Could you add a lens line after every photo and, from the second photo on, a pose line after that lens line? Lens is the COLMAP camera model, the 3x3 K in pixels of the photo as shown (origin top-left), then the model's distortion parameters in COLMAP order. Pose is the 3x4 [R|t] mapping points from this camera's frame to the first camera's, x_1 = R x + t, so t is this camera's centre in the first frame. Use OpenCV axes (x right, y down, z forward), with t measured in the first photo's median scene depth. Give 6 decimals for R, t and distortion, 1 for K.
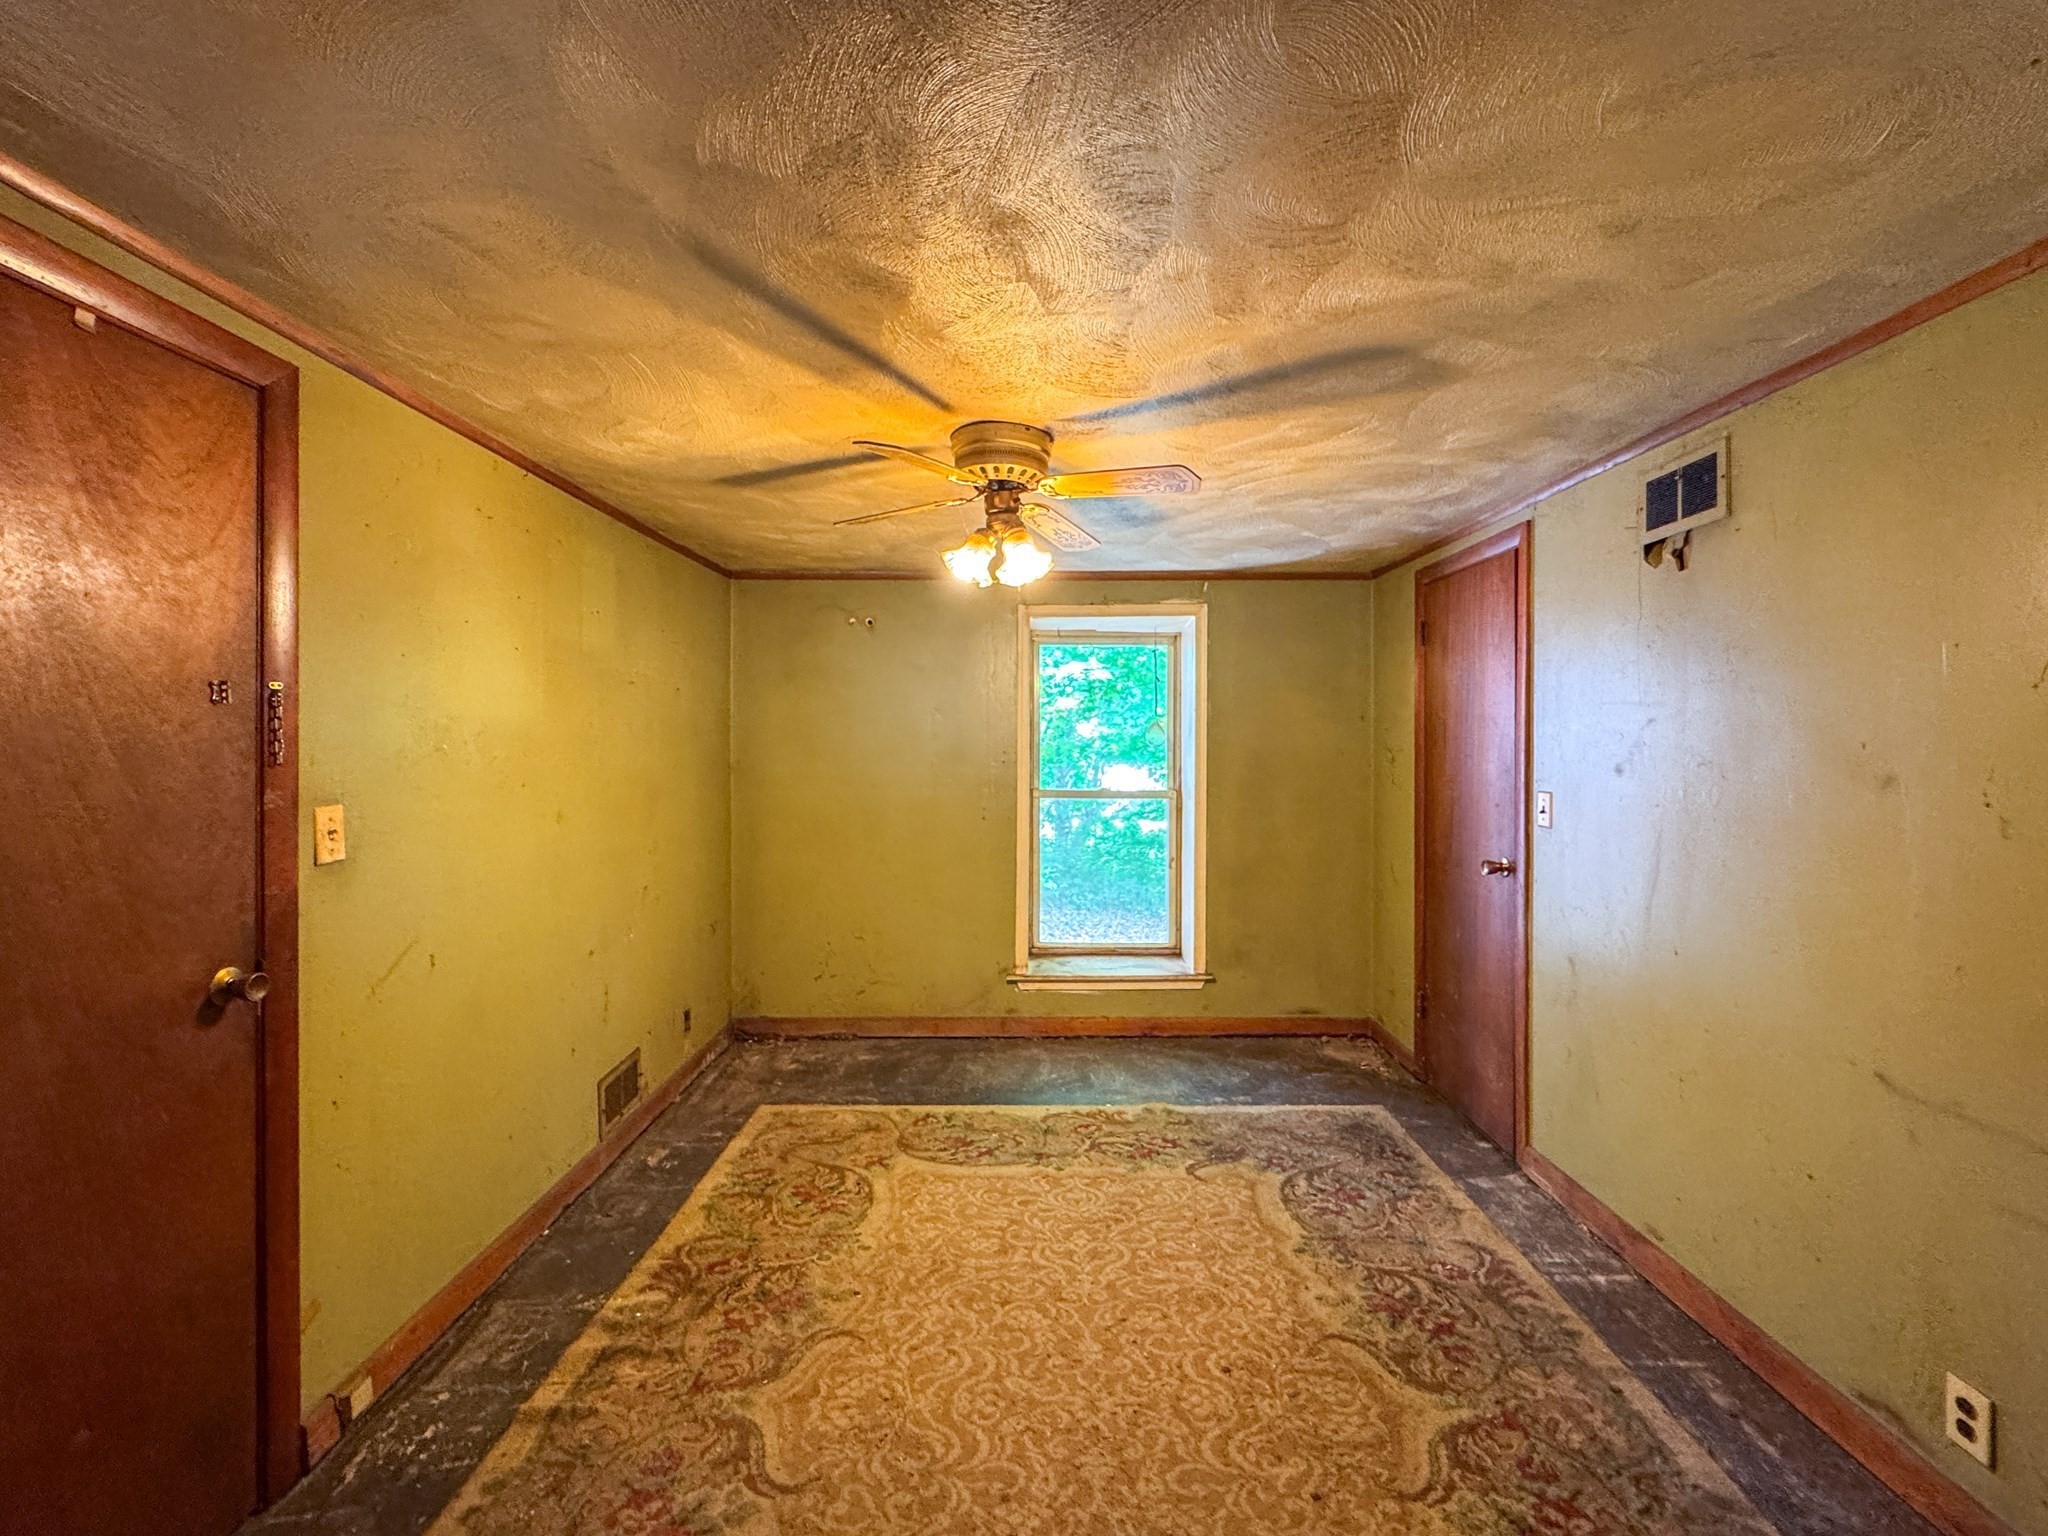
lens RADIAL K [[833.5, 0, 1000.3], [0, 833.5, 748.6], [0, 0, 1]] dist [-0.002195, -0.000062]
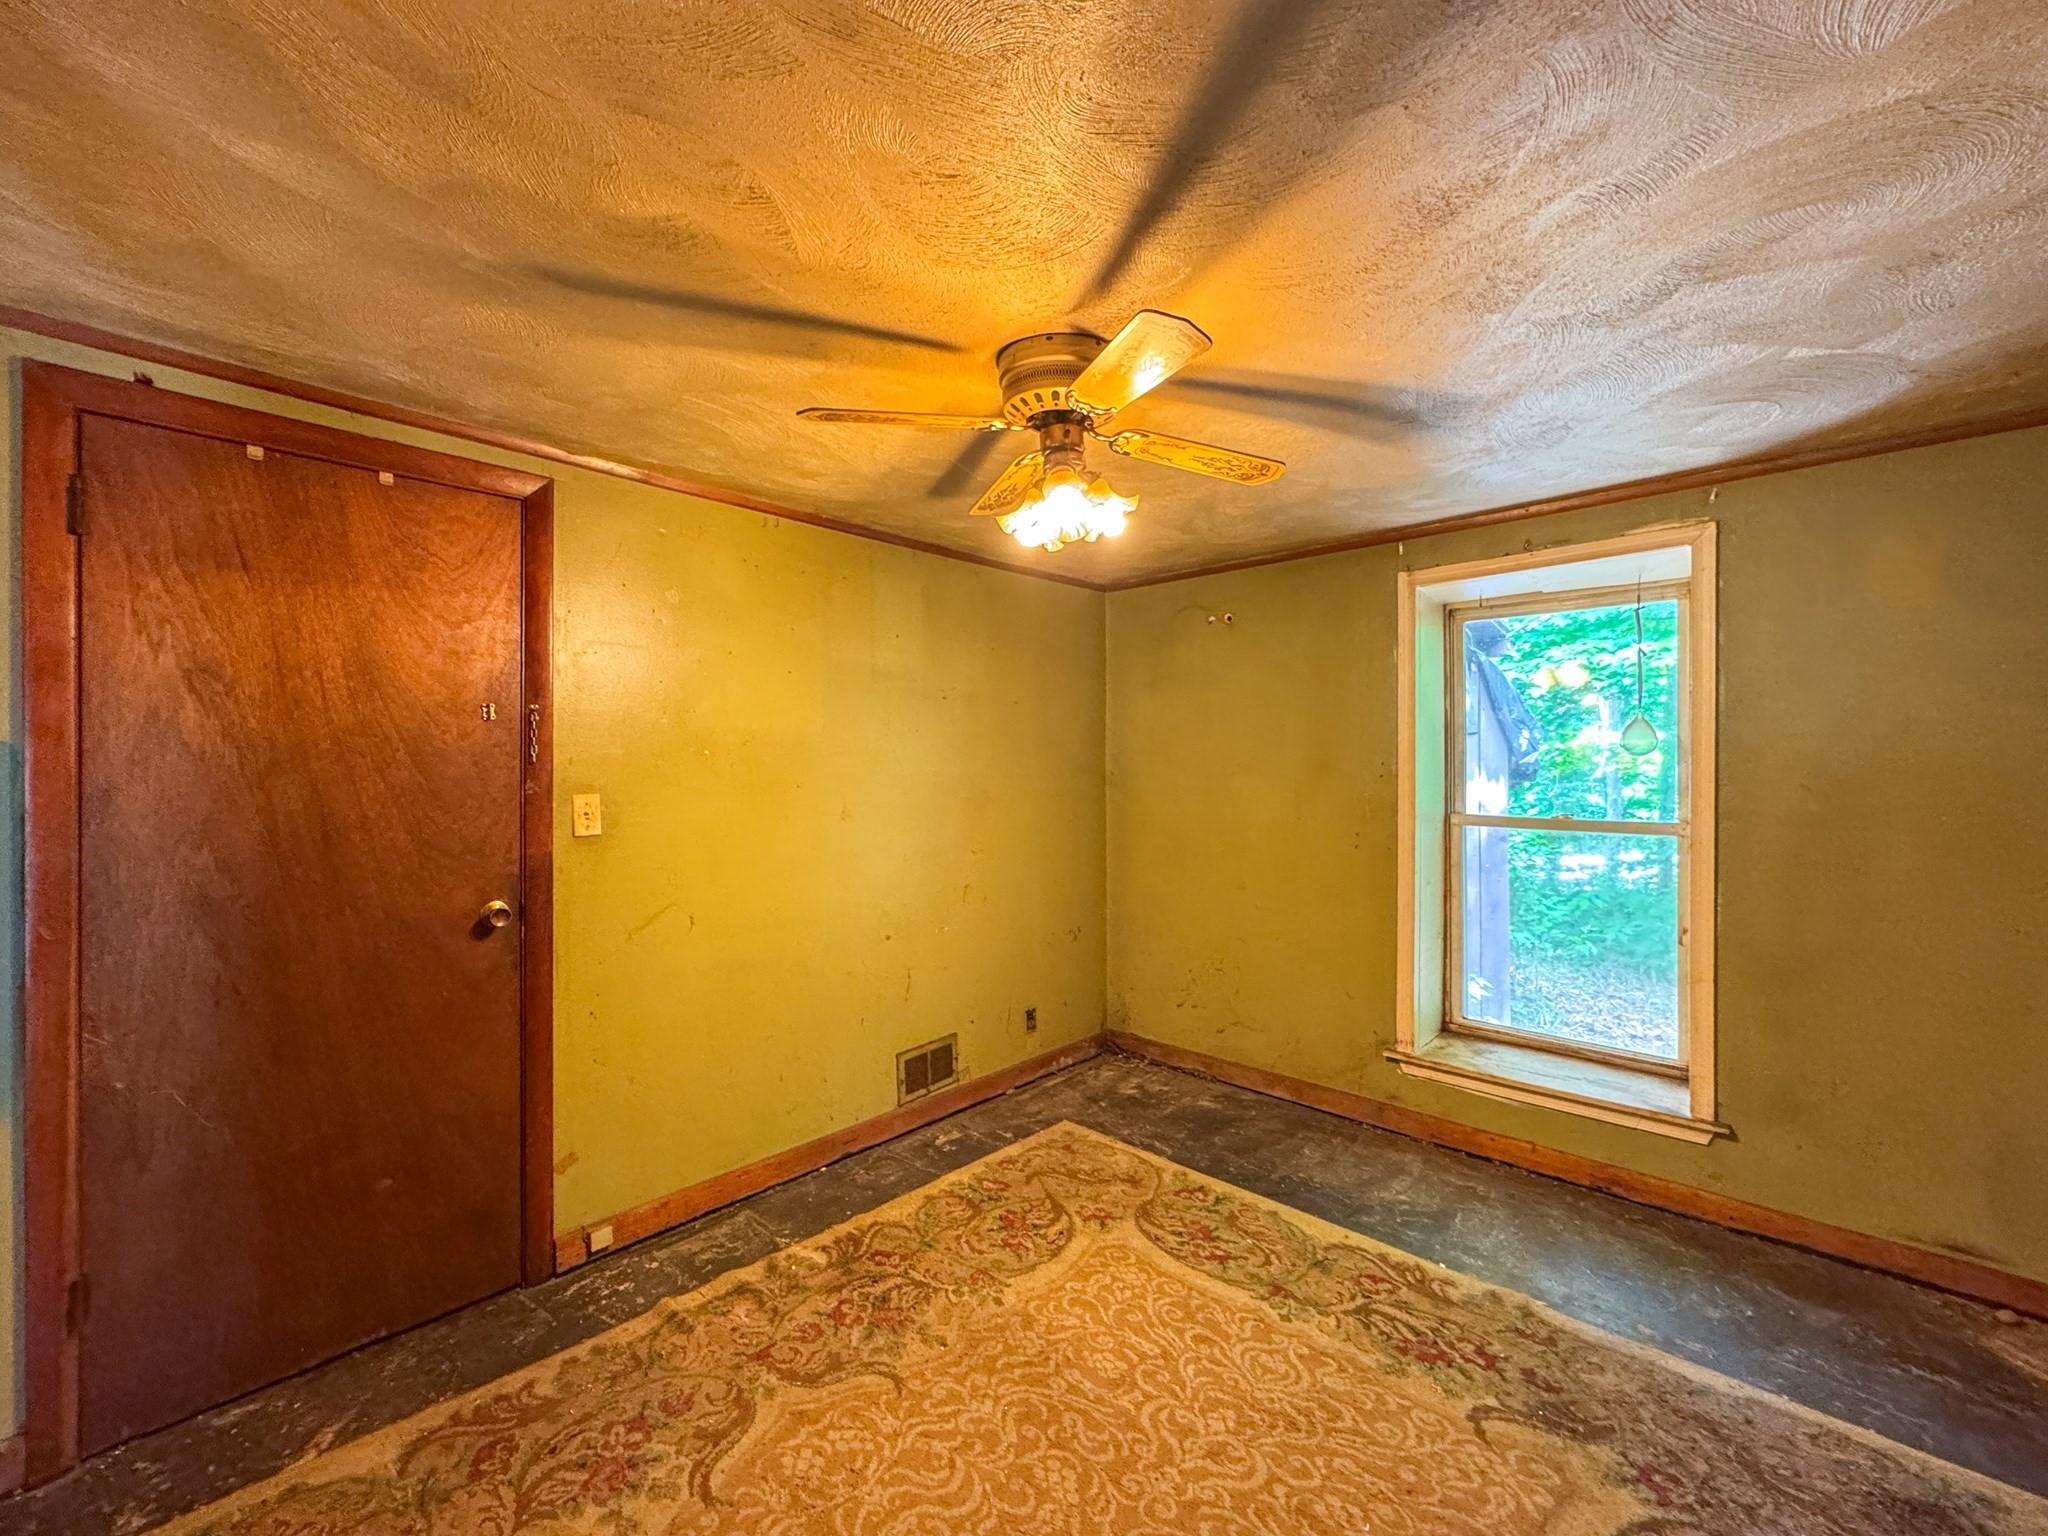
lens RADIAL K [[807.9, 0, 1029.8], [0, 807.9, 766.1], [0, 0, 1]] dist [-0.002274, 0.000180]
pose [[0.743249, -0.000326, -0.669015, 0.368559], [-0.003247, 0.999986, -0.004095, 0.015353], [0.669007, 0.005216, 0.743237, 0.298412]]
